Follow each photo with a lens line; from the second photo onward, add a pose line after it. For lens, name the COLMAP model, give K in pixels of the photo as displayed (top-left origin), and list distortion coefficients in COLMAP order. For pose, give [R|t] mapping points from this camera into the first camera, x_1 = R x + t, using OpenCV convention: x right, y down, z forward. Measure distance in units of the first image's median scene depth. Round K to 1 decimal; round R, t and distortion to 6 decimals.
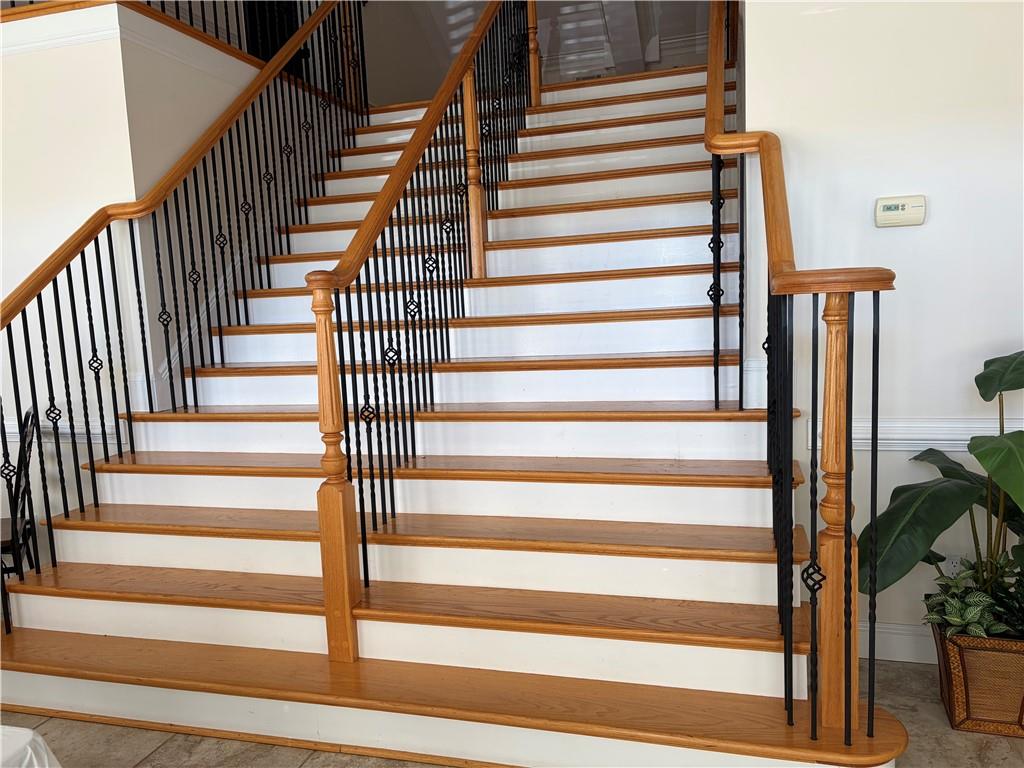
lens RADIAL K [[746.1, 0, 502.0], [0, 746.1, 362.8], [0, 0, 1]] dist [0.028370, -0.071101]
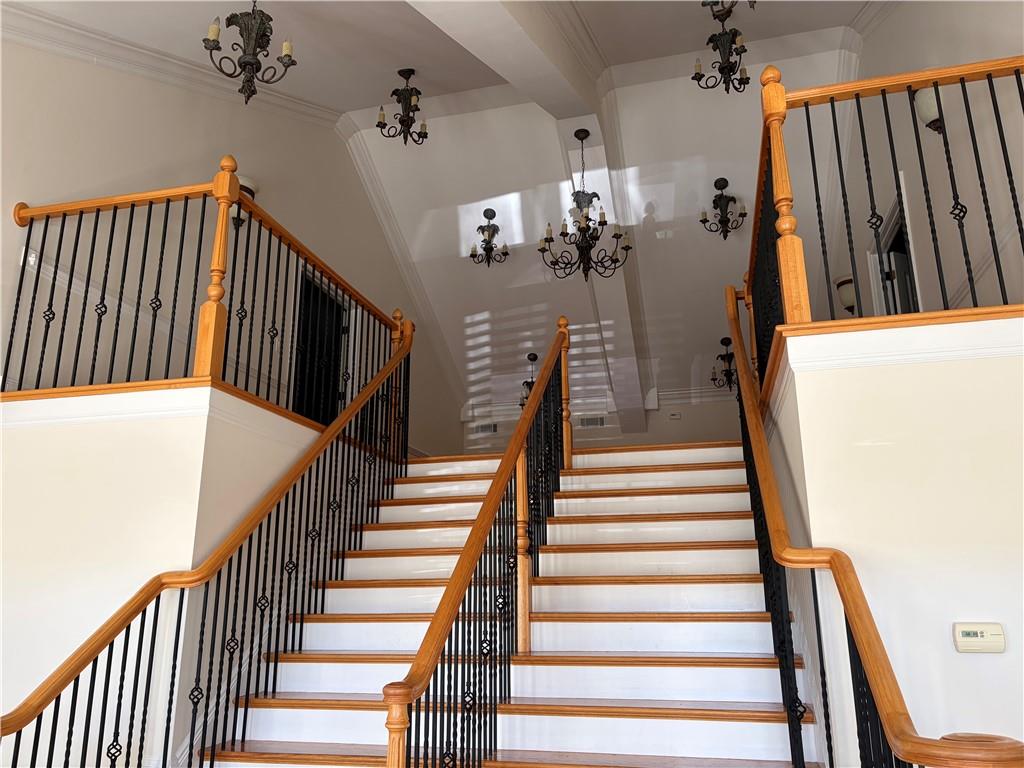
lens RADIAL K [[730.9, 0, 515.1], [0, 730.9, 388.8], [0, 0, 1]] dist [0.040032, -0.062910]
pose [[0.998718, 0.043249, 0.026319, -0.083926], [-0.030568, 0.929524, -0.367491, -0.082015], [-0.040357, 0.366216, 0.929654, -0.012673]]
